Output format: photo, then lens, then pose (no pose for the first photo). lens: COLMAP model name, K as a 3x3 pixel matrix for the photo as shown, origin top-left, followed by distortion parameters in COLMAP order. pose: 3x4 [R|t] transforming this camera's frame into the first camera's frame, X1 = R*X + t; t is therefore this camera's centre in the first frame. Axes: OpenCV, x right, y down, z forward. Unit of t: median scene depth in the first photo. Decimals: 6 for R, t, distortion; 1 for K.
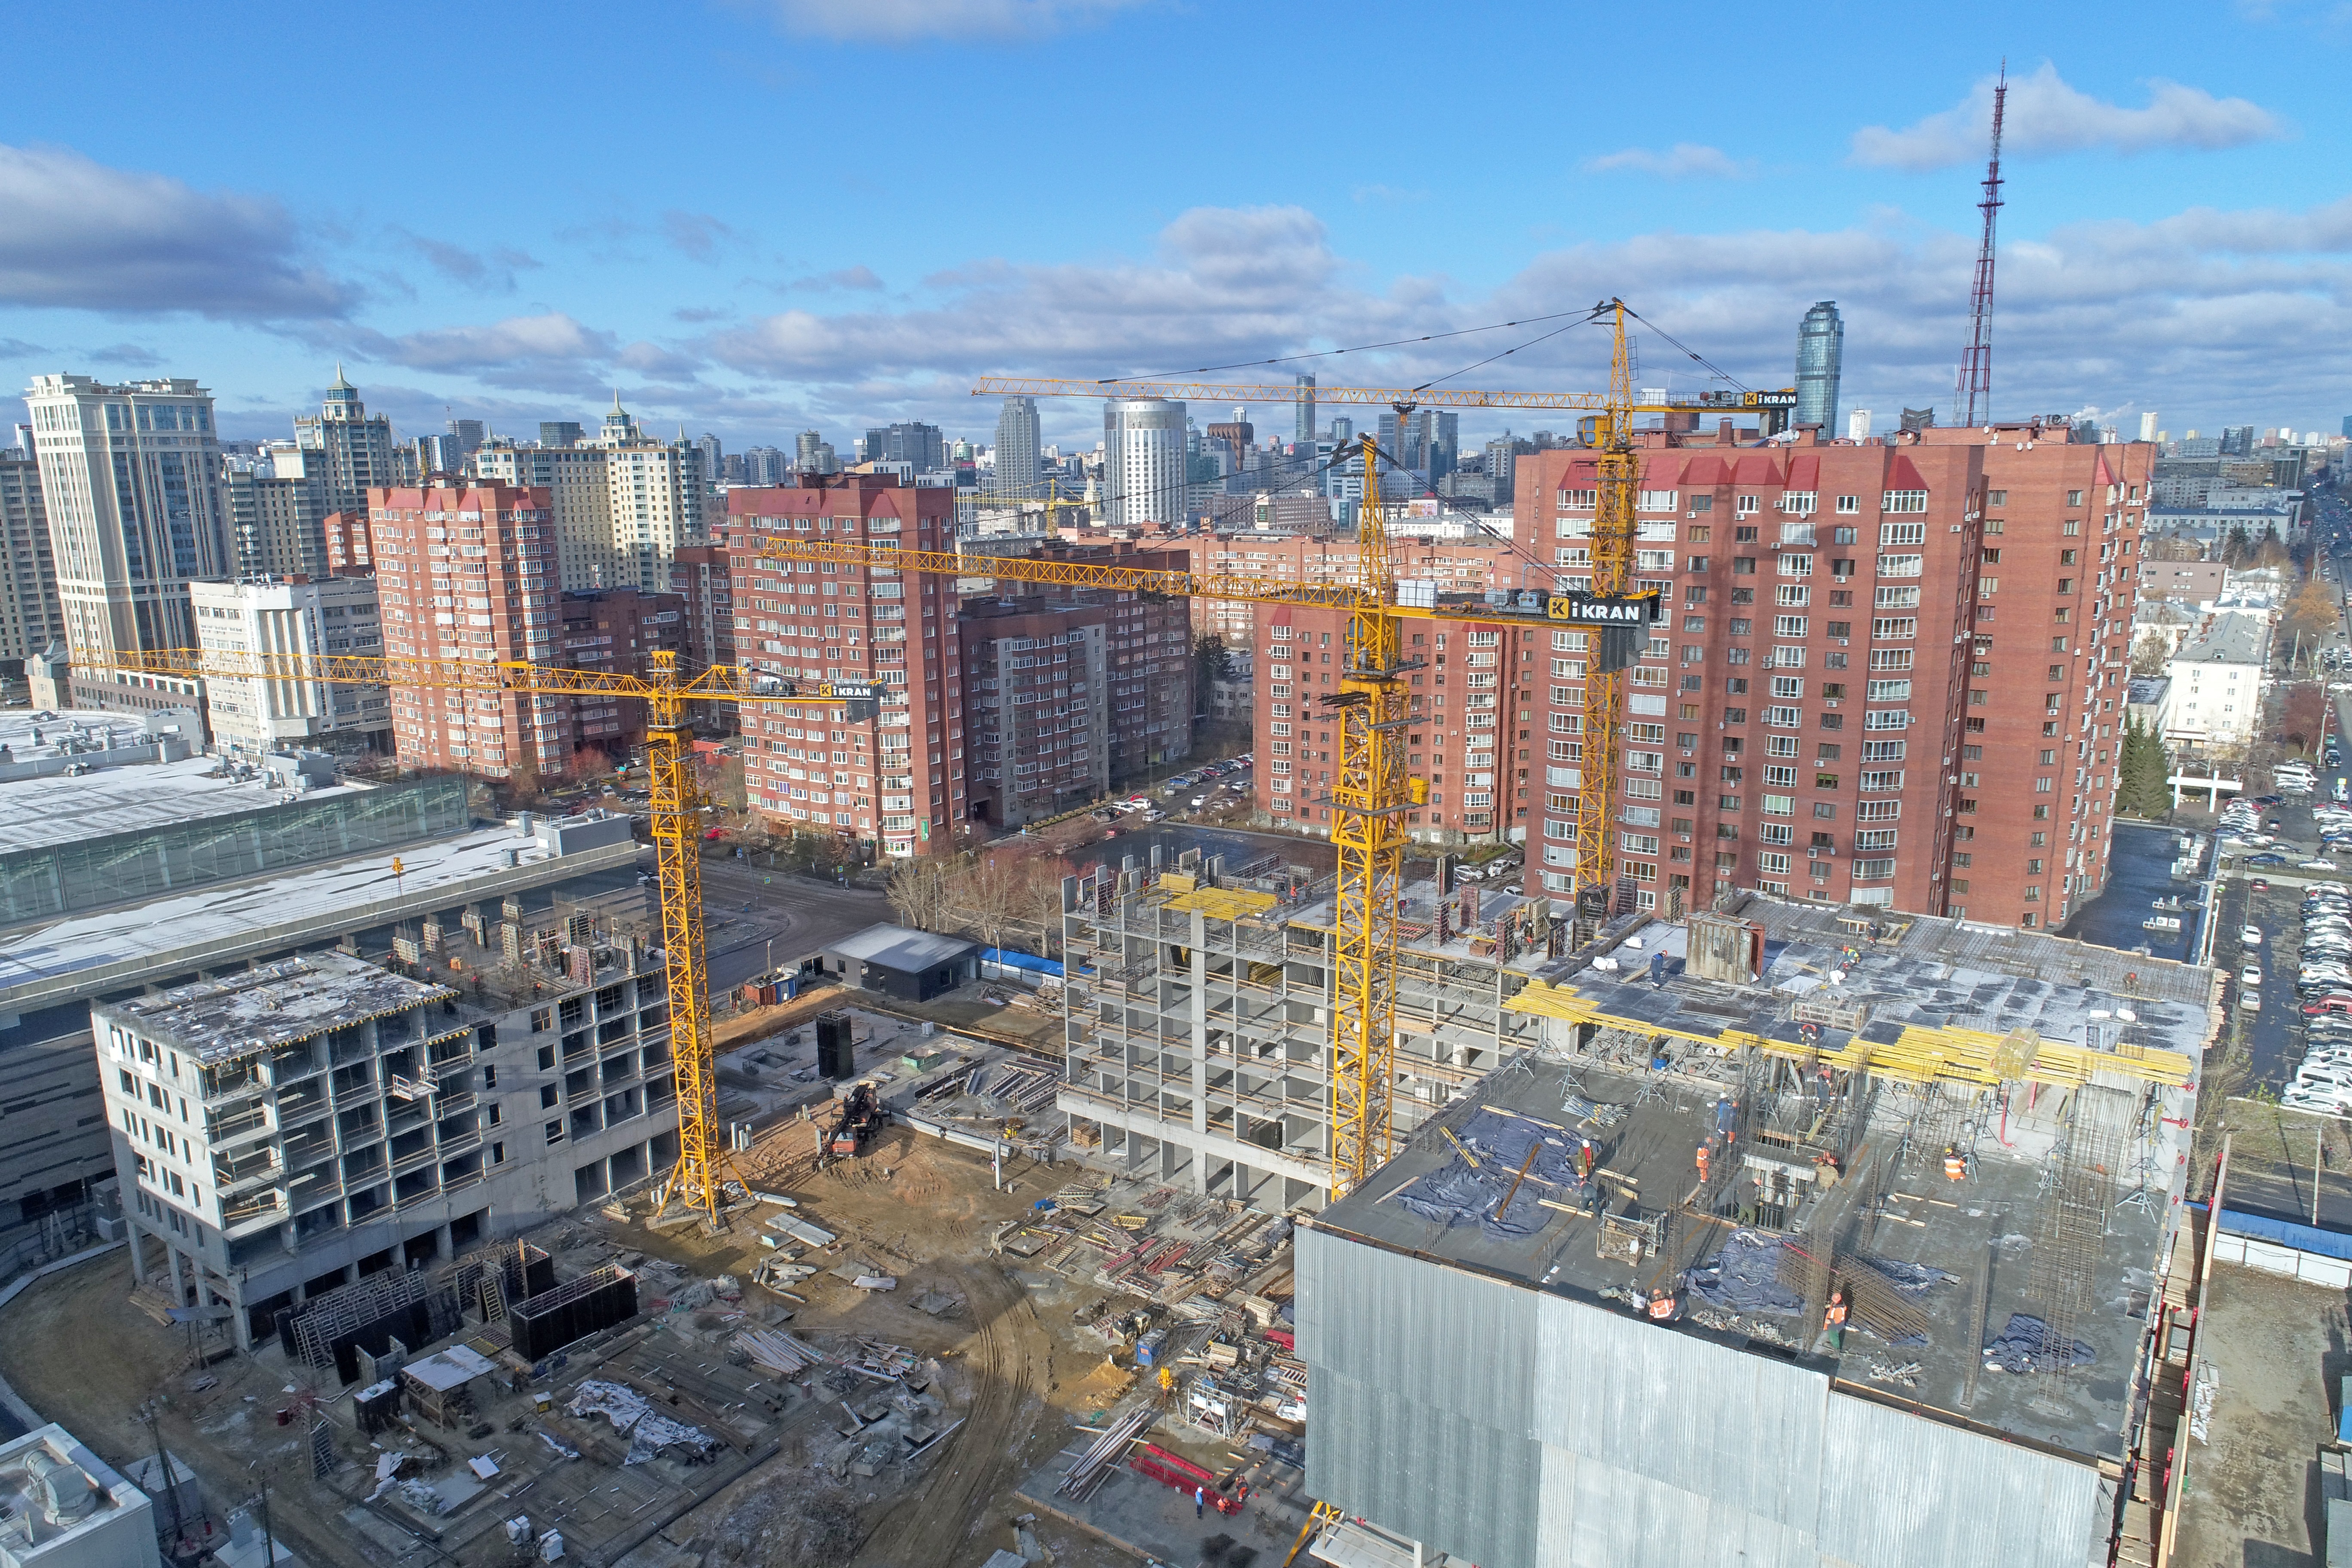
lens RADIAL K [[1570.2, 0, 1165.2], [0, 1570.2, 791.6], [0, 0, 1]] dist [0.000947, -0.002700]
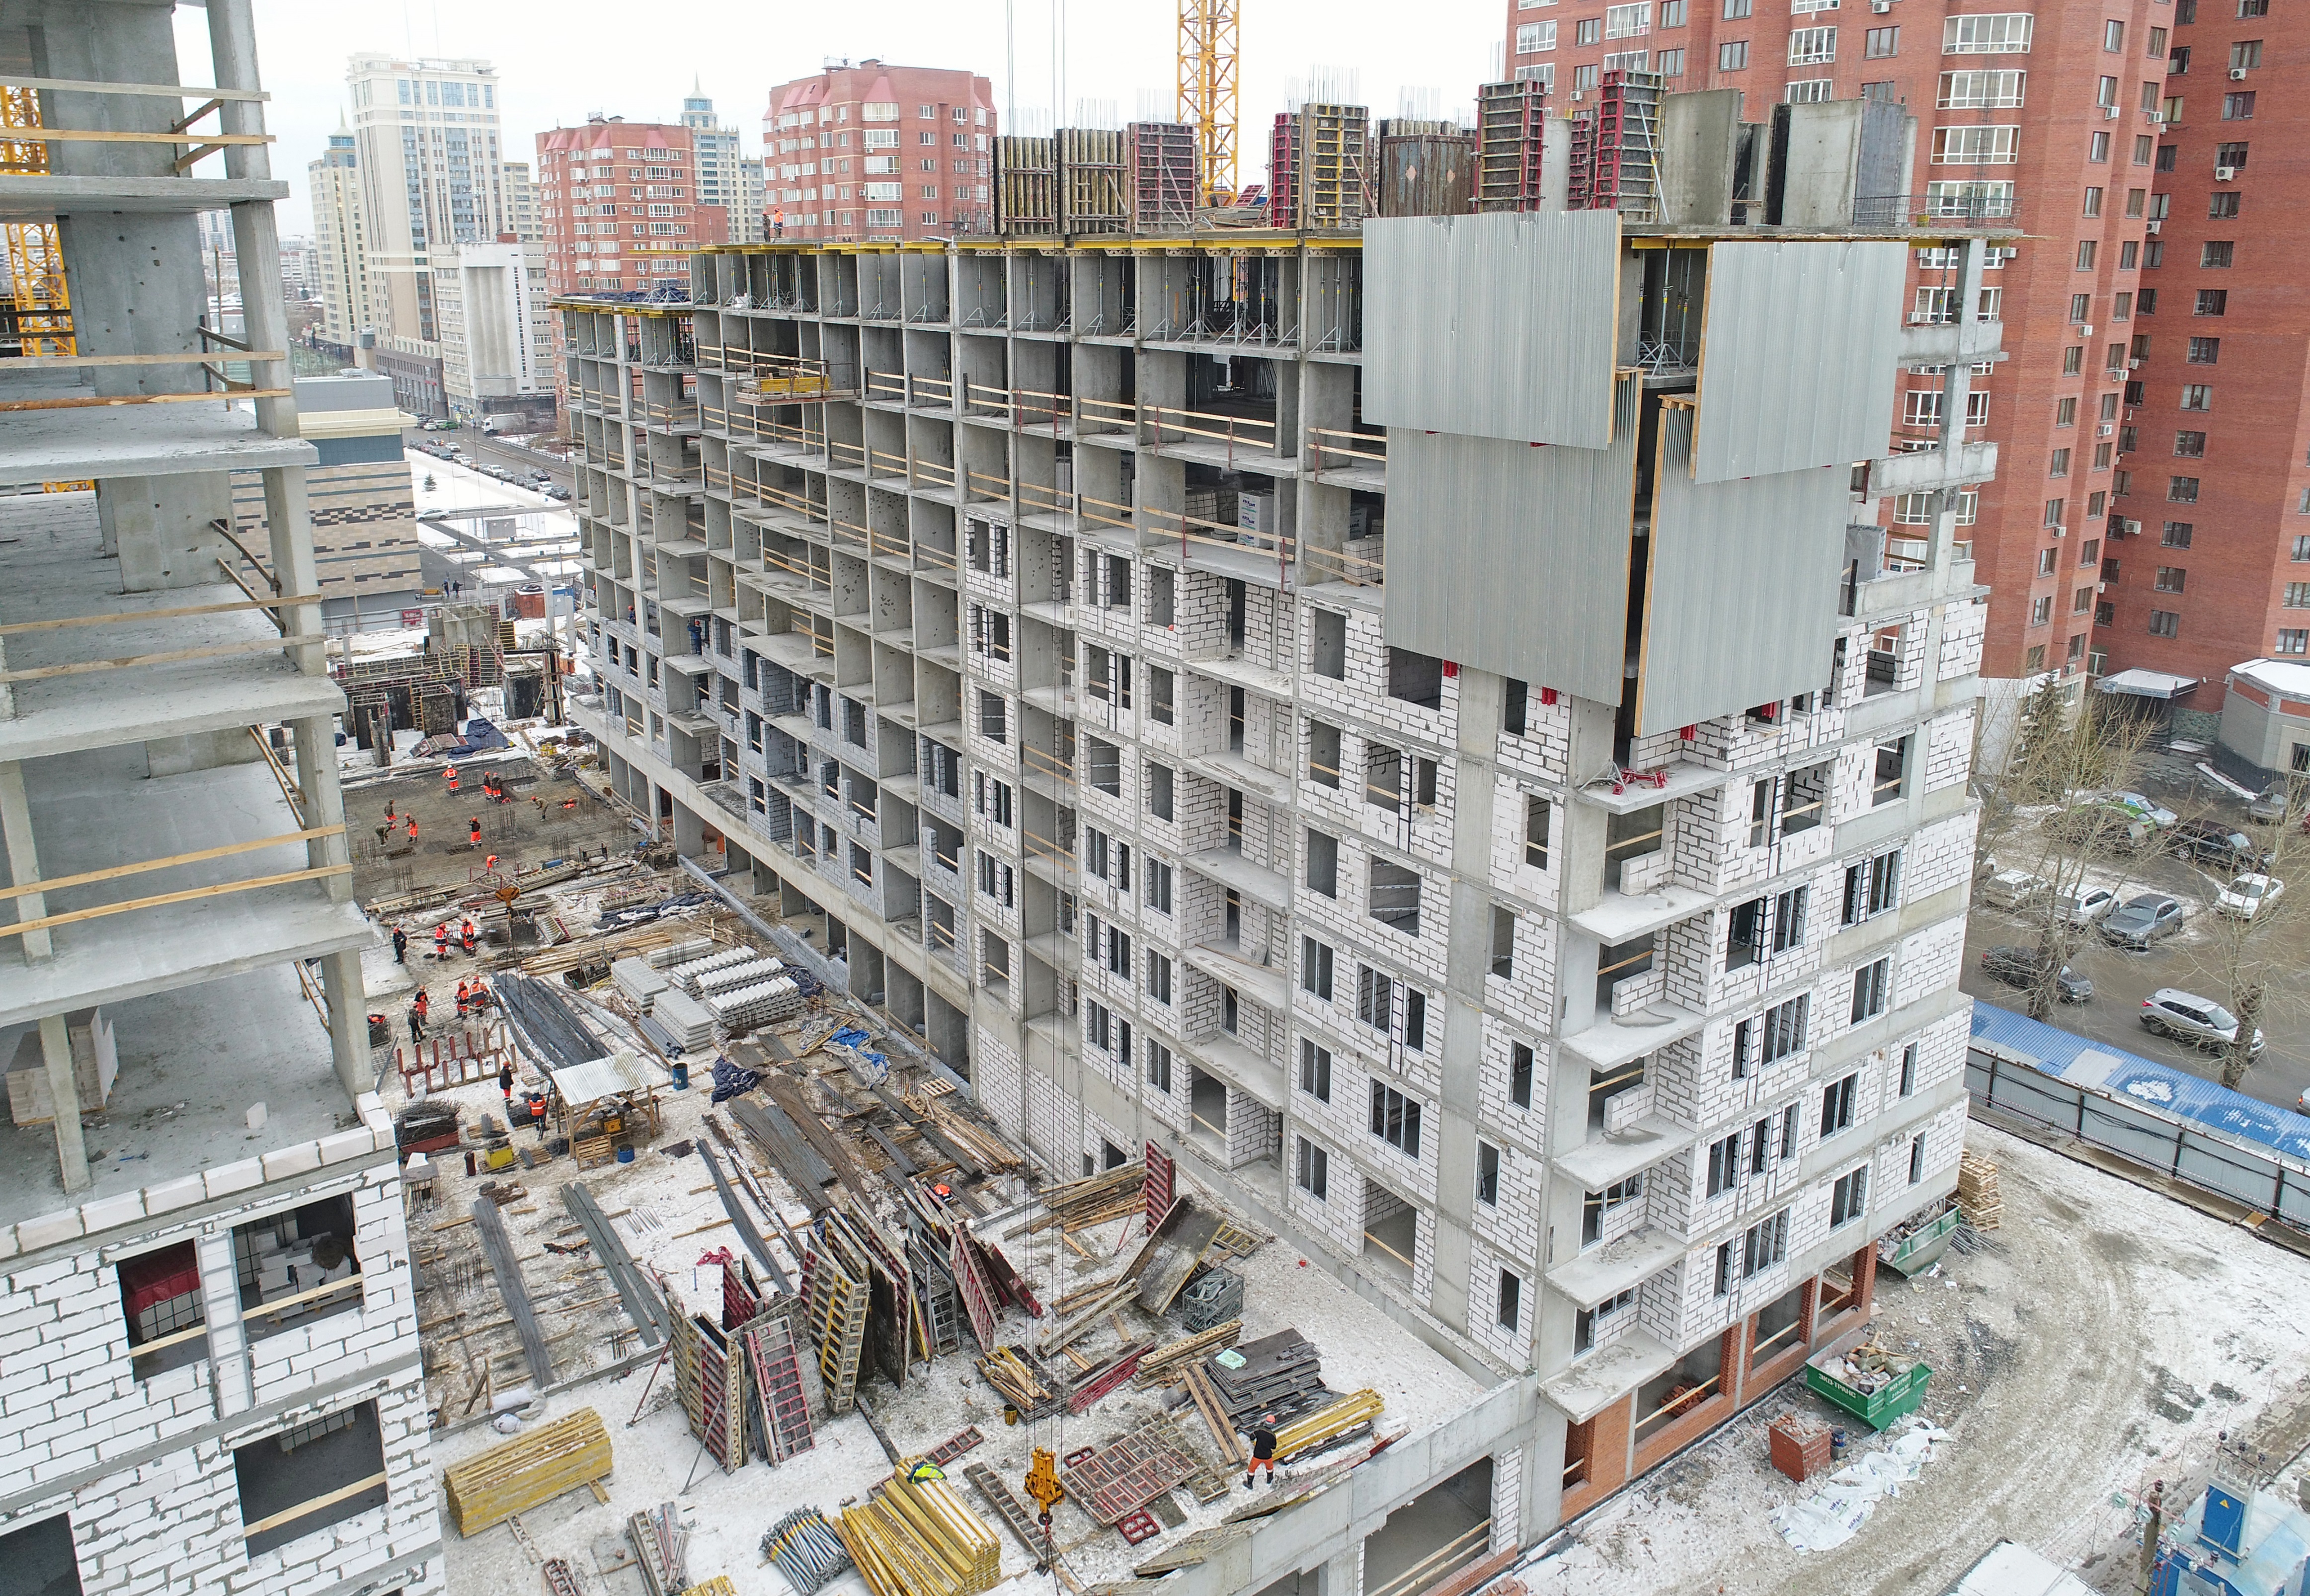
lens RADIAL K [[1630.4, 0, 1136.8], [0, 1630.4, 624.9], [0, 0, 1]] dist [-0.006538, 0.006919]
pose [[0.943235, 0.083518, -0.321454, 0.284124], [-0.078631, 0.996505, 0.028183, 0.077633], [0.322684, -0.001307, 0.946506, 0.239684]]
